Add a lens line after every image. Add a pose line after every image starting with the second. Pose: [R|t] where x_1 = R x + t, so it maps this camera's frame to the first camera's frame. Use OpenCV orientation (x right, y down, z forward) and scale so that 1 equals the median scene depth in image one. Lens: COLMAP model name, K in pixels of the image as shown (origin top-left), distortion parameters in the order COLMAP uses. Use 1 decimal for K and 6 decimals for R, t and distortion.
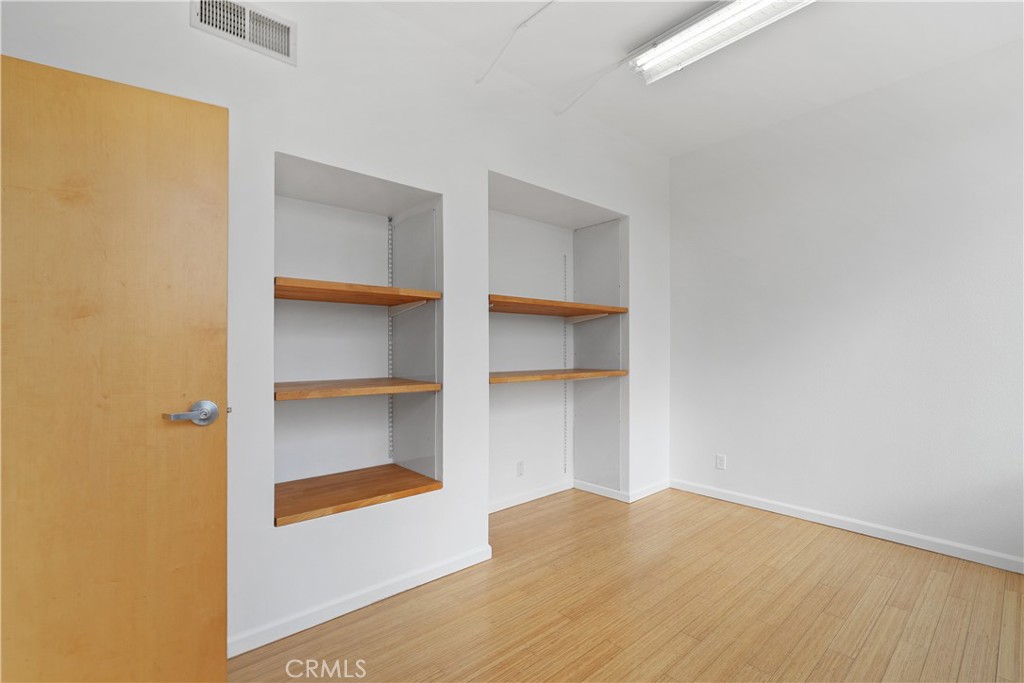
lens RADIAL K [[461.8, 0, 511.8], [0, 461.8, 346.2], [0, 0, 1]] dist [-0.013114, 0.008548]
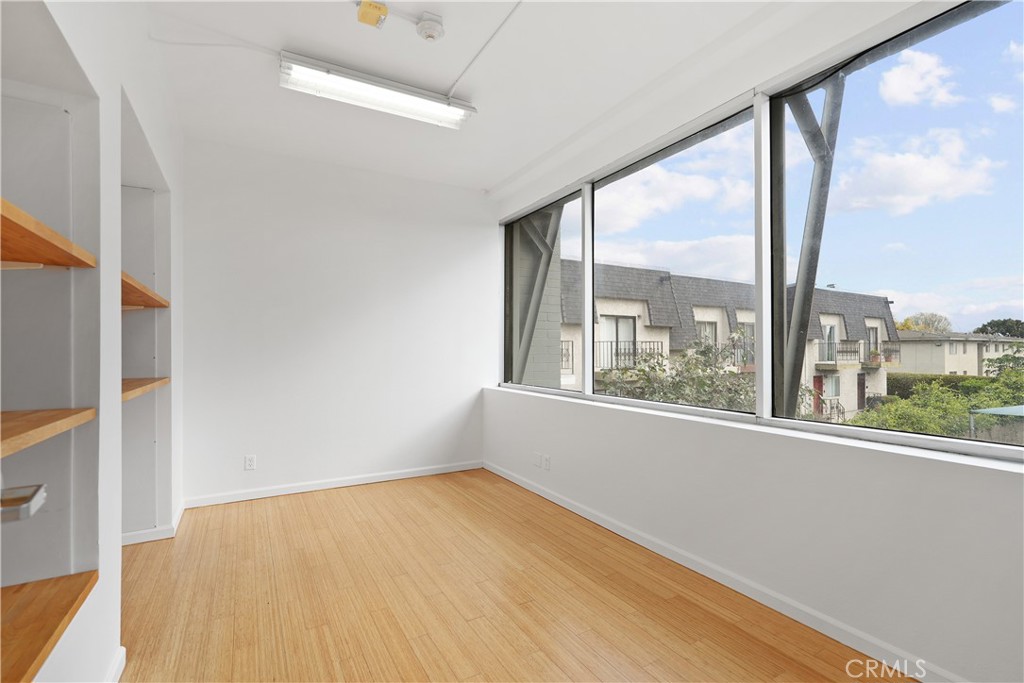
lens RADIAL K [[461.8, 0, 511.8], [0, 461.8, 346.2], [0, 0, 1]] dist [-0.013114, 0.008548]
pose [[0.202706, 0.011812, 0.979168, -0.616163], [-0.004408, 0.999928, -0.011150, 0.003887], [-0.979230, -0.002056, 0.202744, 0.329840]]
